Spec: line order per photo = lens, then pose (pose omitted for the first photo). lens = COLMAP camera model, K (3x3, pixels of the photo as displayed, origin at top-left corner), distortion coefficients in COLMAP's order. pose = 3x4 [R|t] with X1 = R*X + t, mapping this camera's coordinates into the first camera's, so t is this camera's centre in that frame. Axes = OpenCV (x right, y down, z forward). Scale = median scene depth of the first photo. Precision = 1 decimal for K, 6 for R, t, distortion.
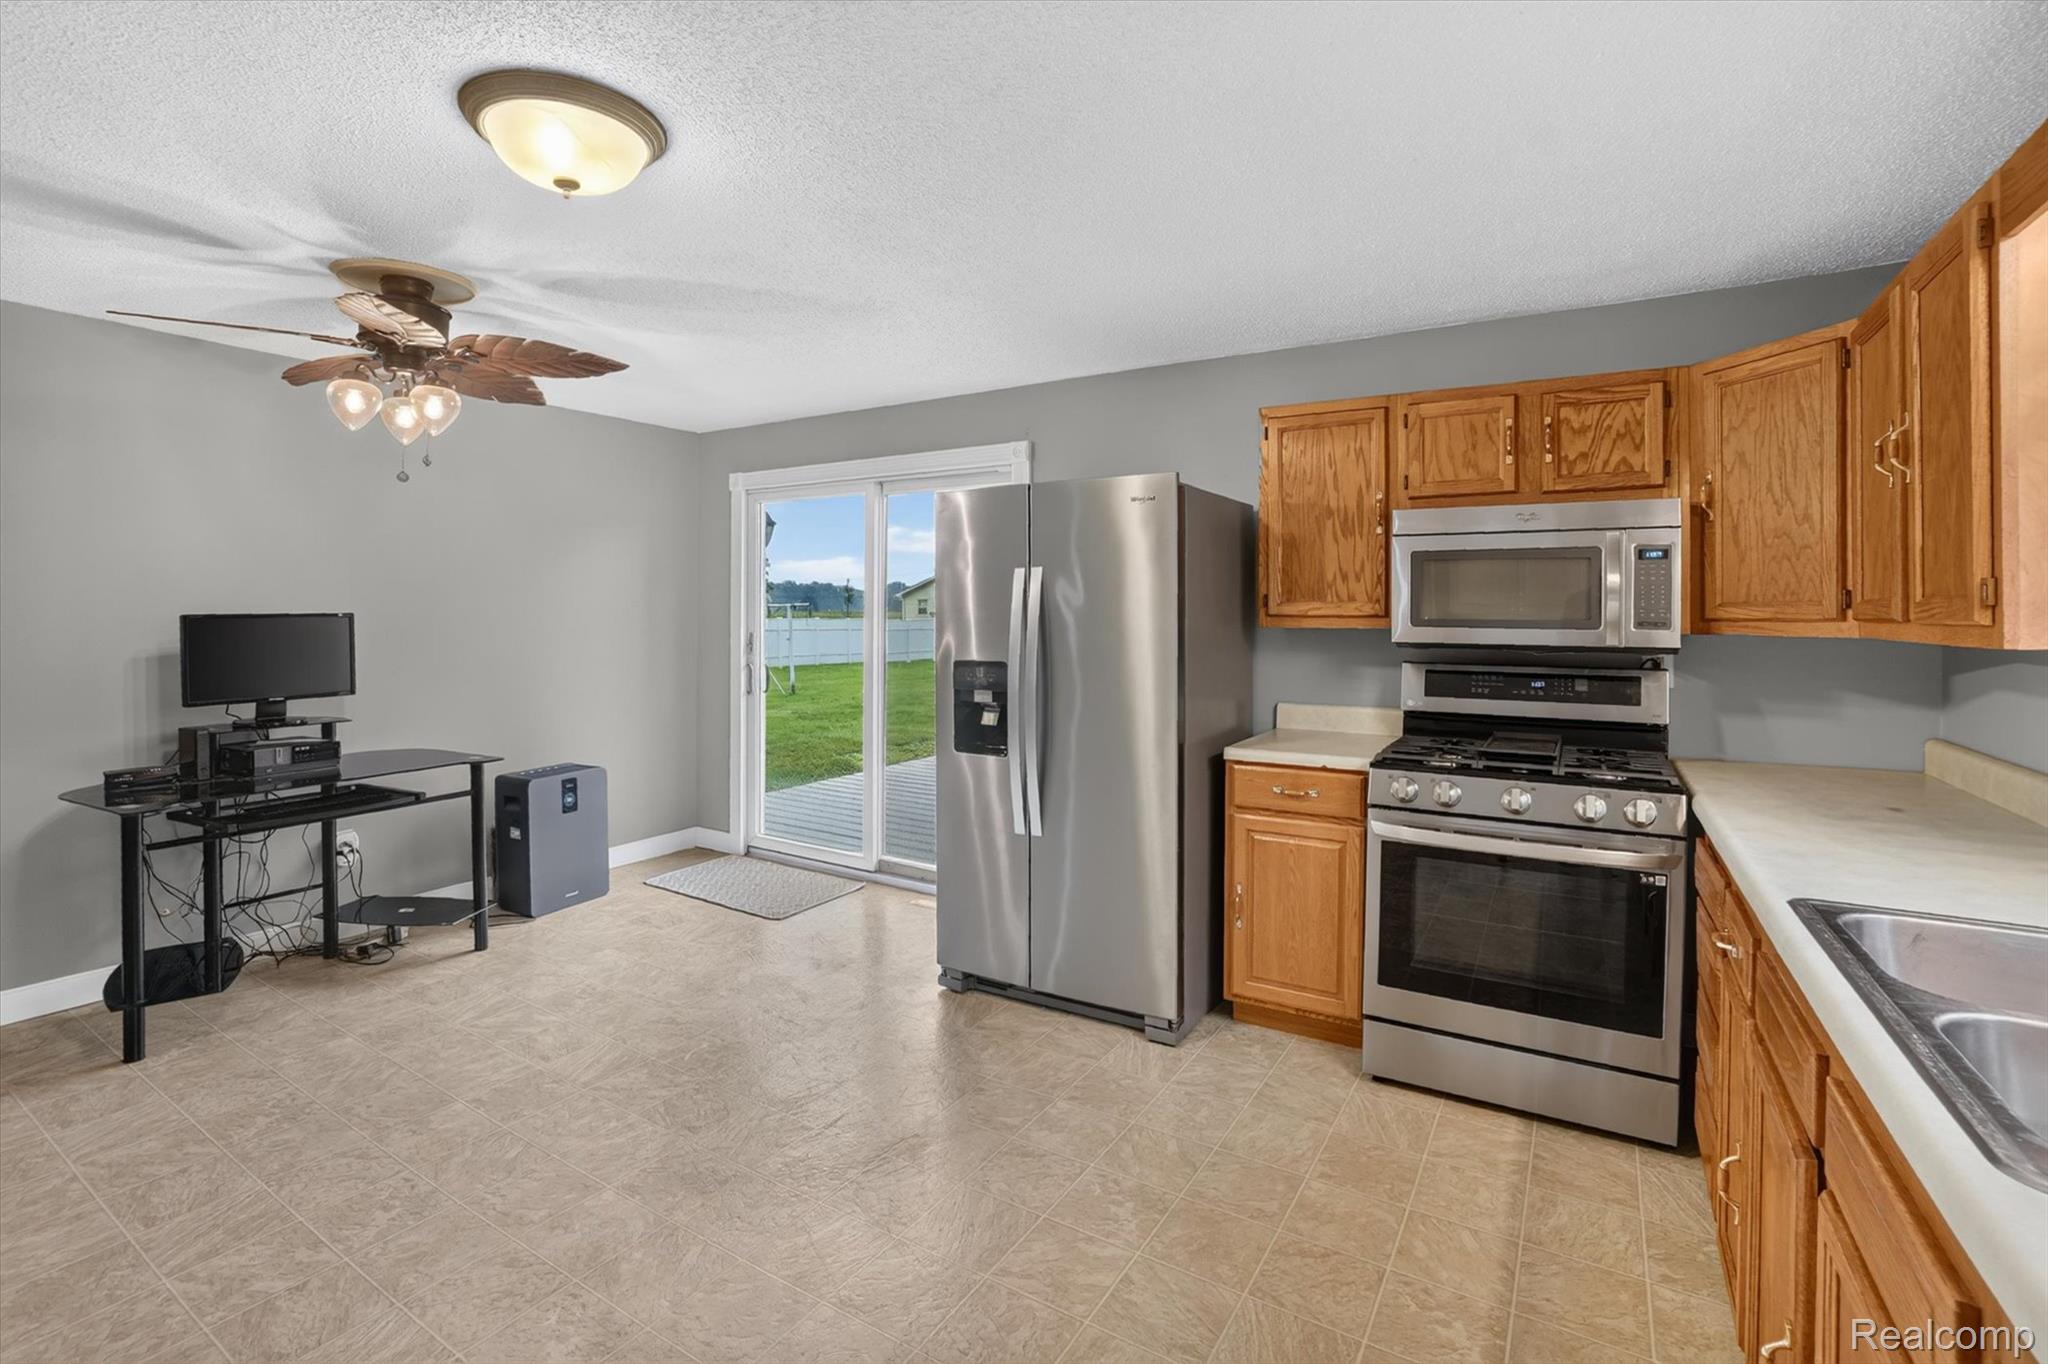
lens RADIAL K [[947.8, 0, 1011.5], [0, 947.8, 613.7], [0, 0, 1]] dist [-0.031024, 0.005838]
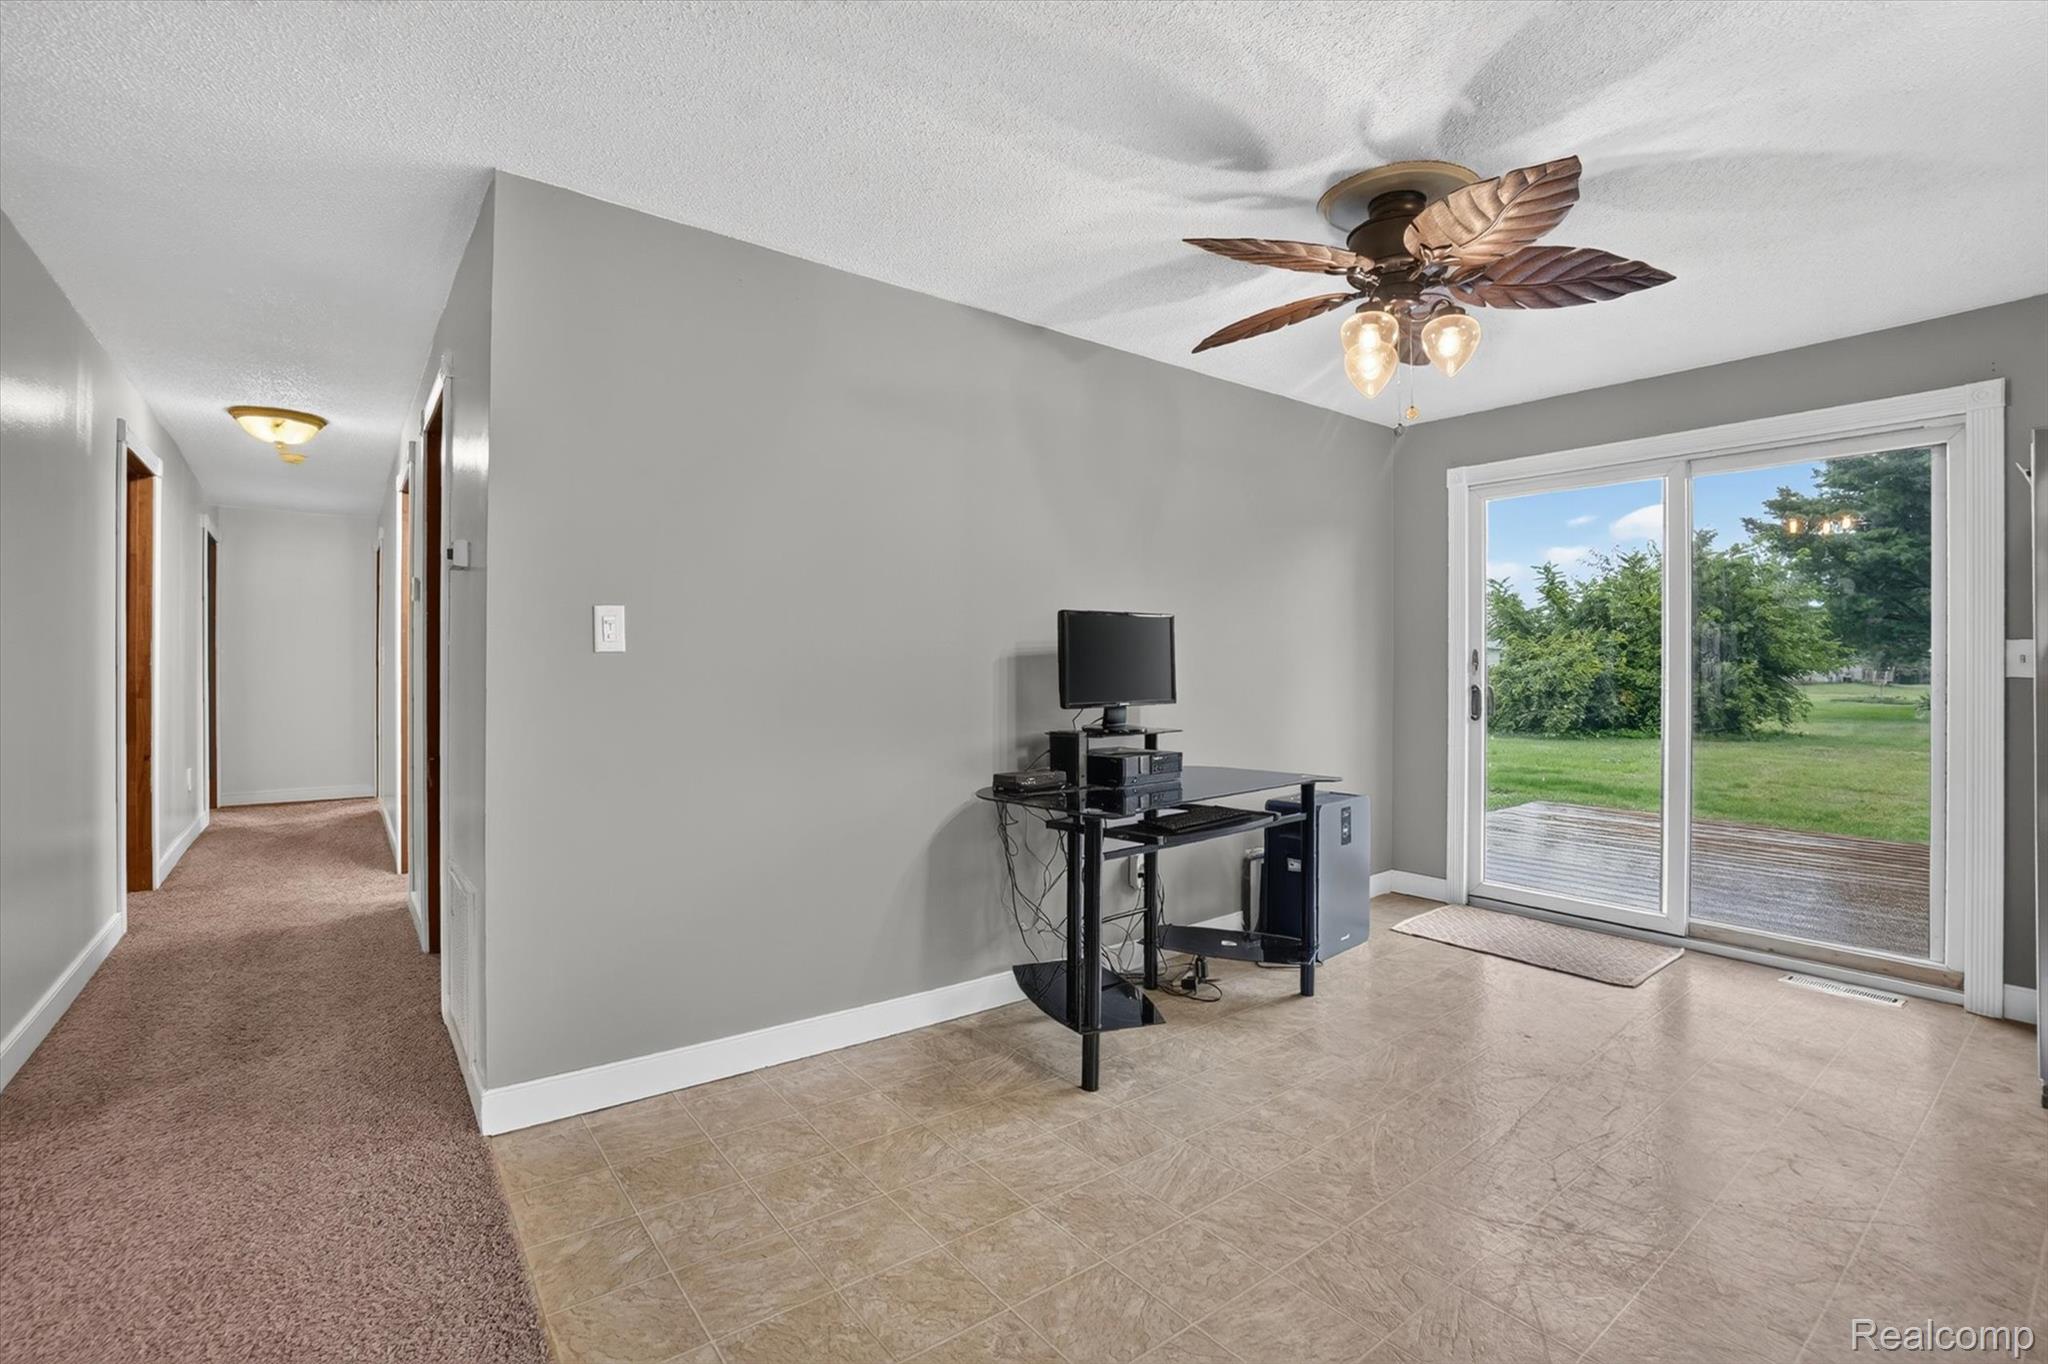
lens RADIAL K [[947.8, 0, 1037.3], [0, 947.8, 652.0], [0, 0, 1]] dist [-0.031024, 0.005838]
pose [[0.940380, -0.002310, -0.340119, -0.517735], [-0.002153, 0.999916, -0.012742, 0.048851], [0.340120, 0.012715, 0.940296, 0.074683]]
